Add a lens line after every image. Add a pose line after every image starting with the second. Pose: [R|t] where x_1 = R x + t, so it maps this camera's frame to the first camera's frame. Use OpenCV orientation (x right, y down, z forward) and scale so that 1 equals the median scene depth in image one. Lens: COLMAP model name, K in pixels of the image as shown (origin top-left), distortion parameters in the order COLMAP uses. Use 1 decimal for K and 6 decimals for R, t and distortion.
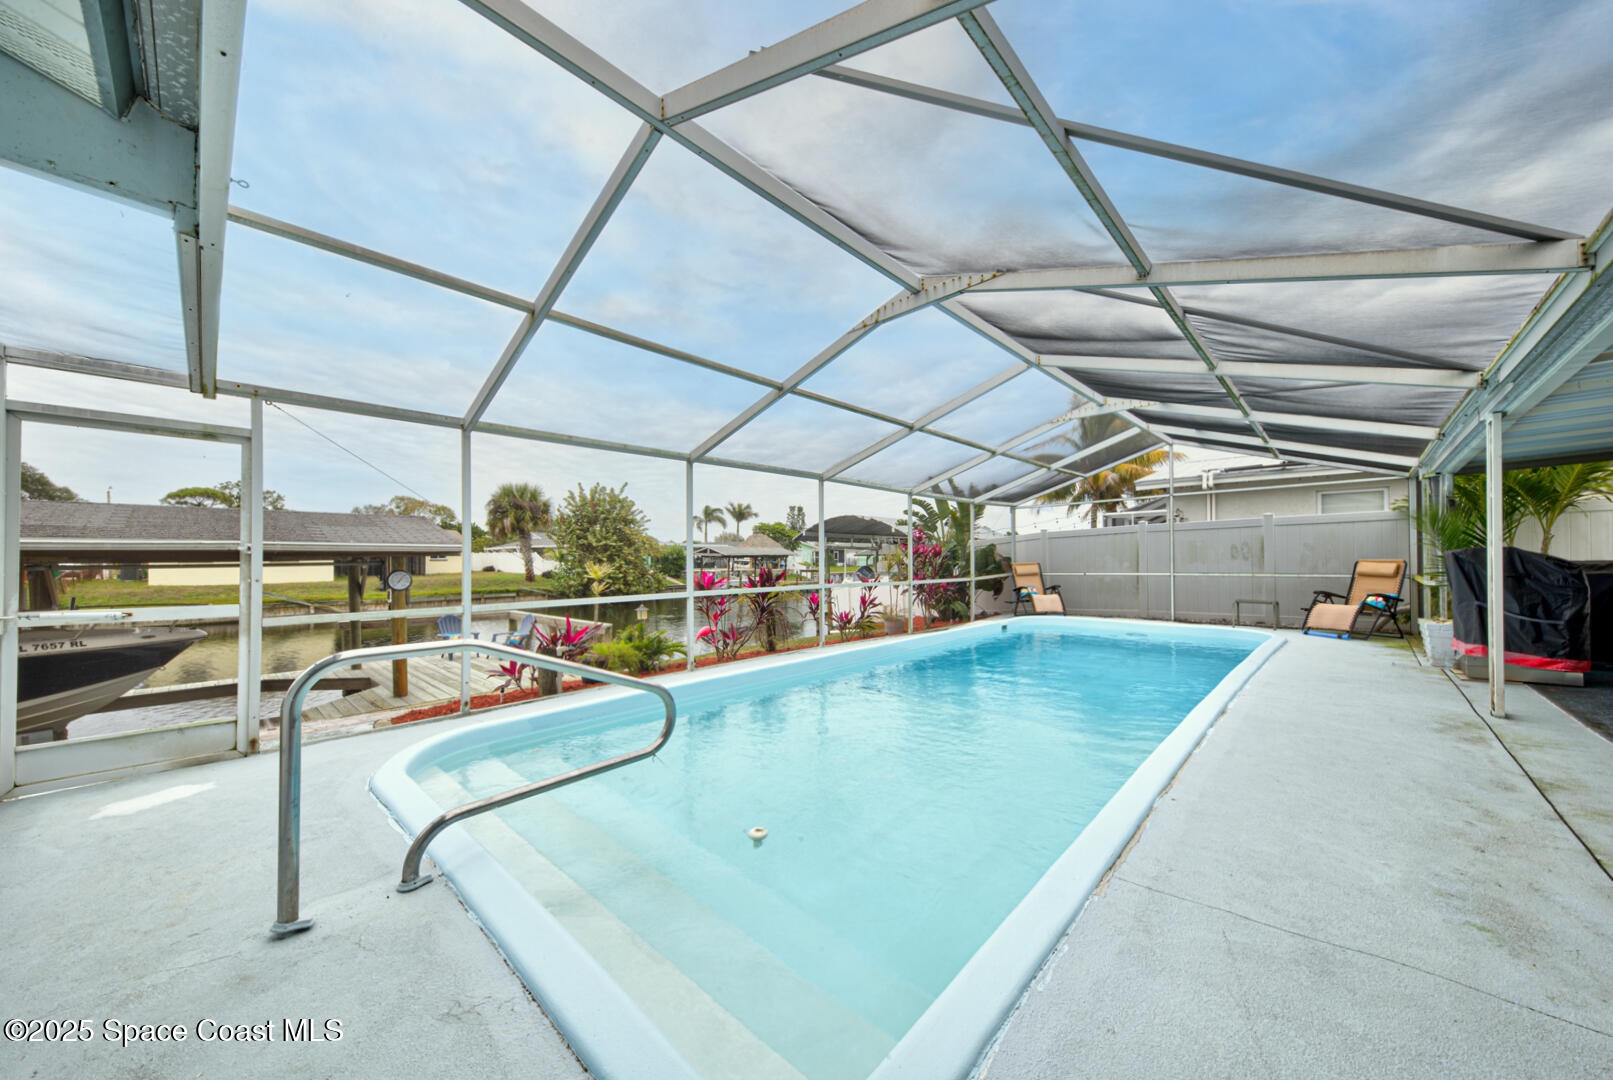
lens RADIAL K [[567.9, 0, 813.0], [0, 567.9, 551.0], [0, 0, 1]] dist [0.003633, -0.000087]
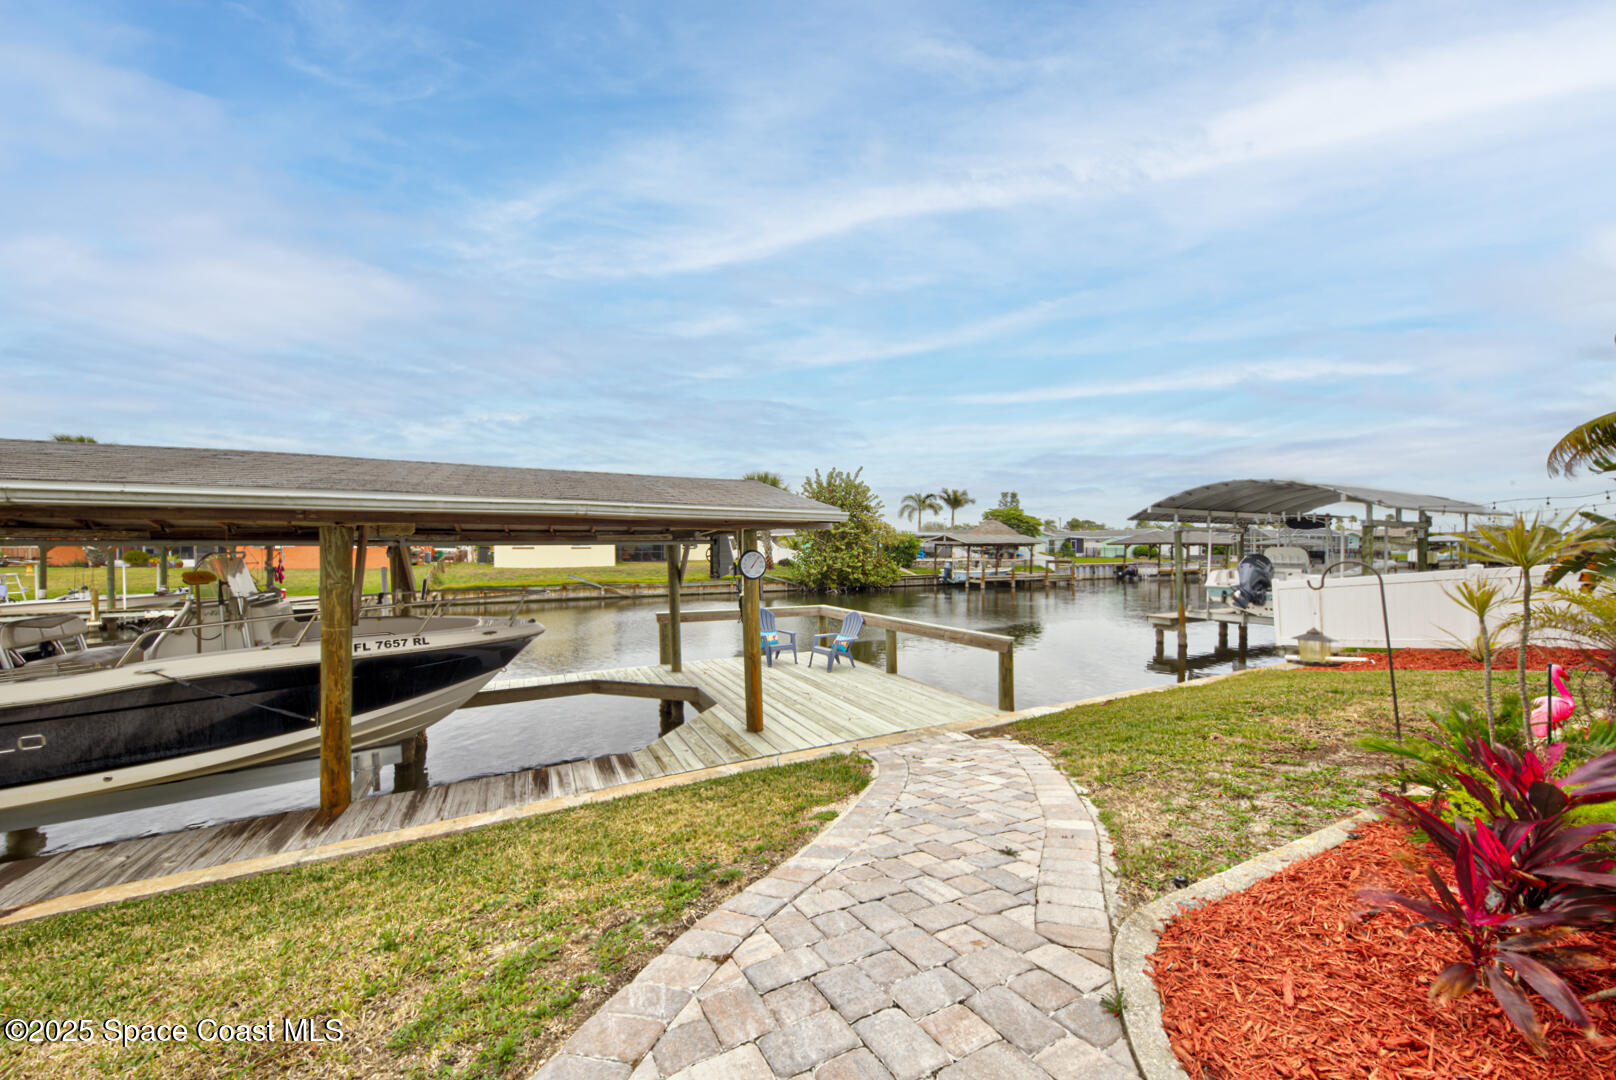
lens RADIAL K [[559.3, 0, 799.8], [0, 559.3, 542.2], [0, 0, 1]] dist [0.000787, 0.000001]
pose [[0.937557, -0.000873, -0.347831, -0.103090], [0.001088, 0.999999, 0.000422, 0.005511], [0.347830, -0.000774, 0.937557, 0.089254]]
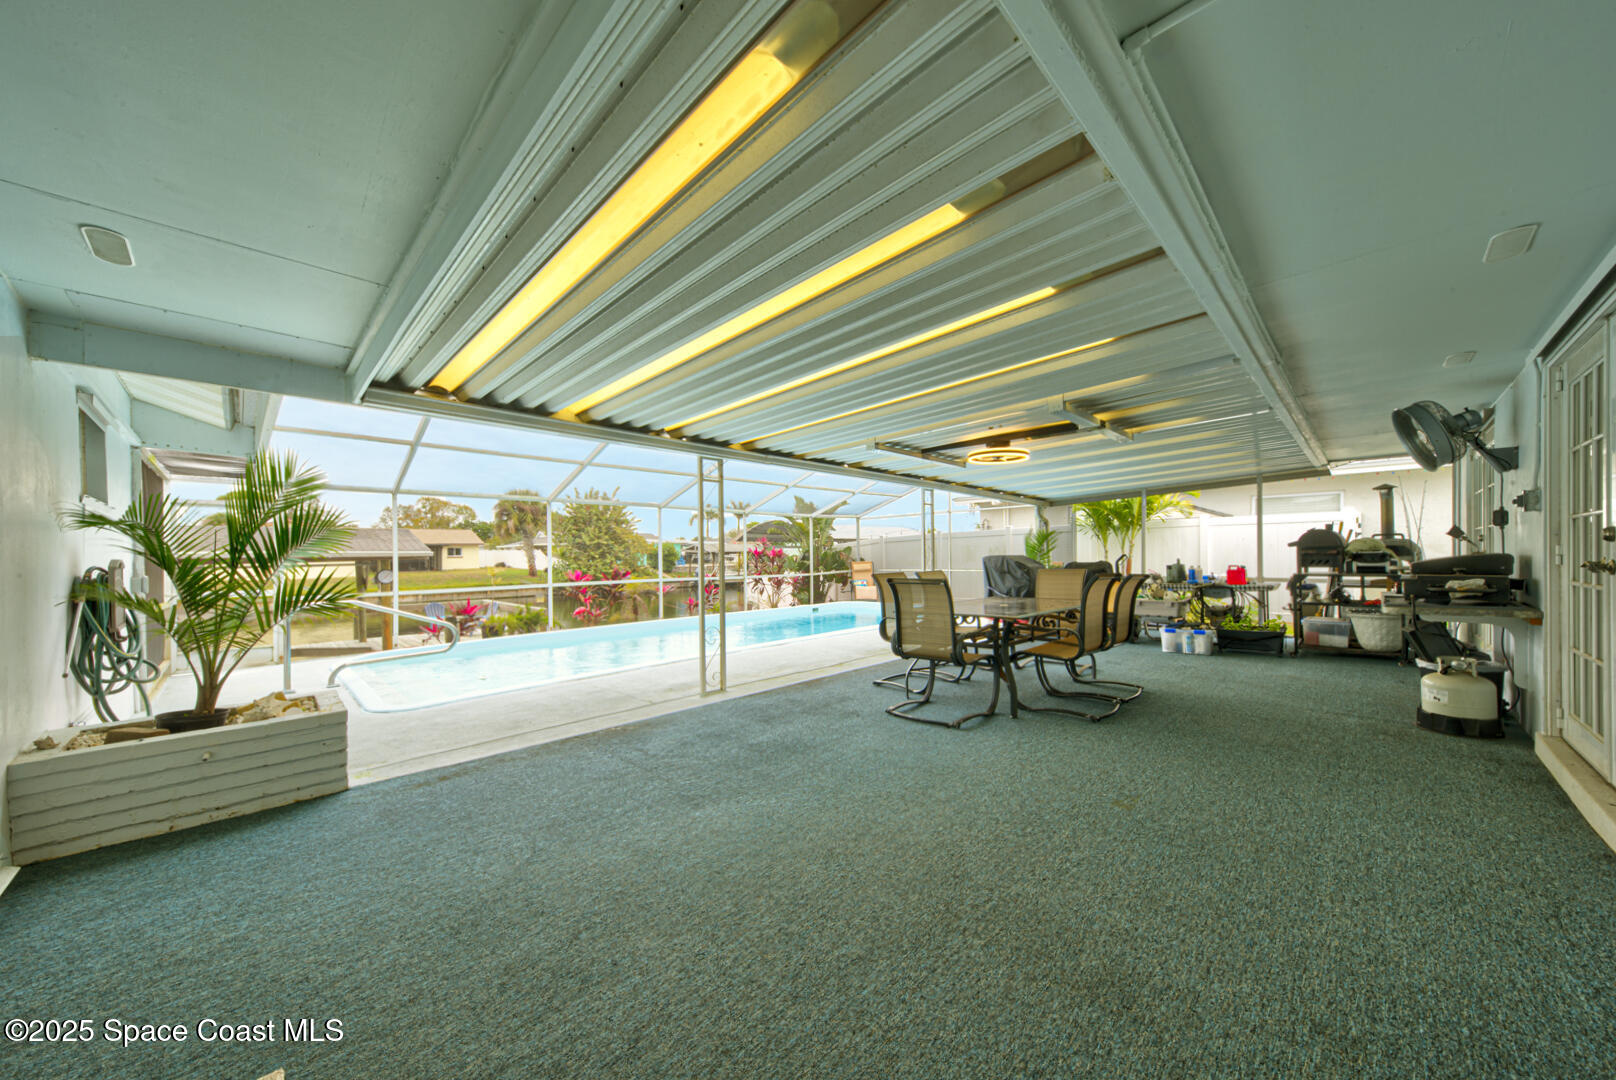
lens RADIAL K [[559.3, 0, 816.7], [0, 559.3, 551.3], [0, 0, 1]] dist [0.000787, 0.000001]
pose [[0.999666, -0.004069, -0.025530, 0.090122], [0.004347, 0.999932, 0.010855, -0.005112], [0.025484, -0.010962, 0.999615, -0.086595]]
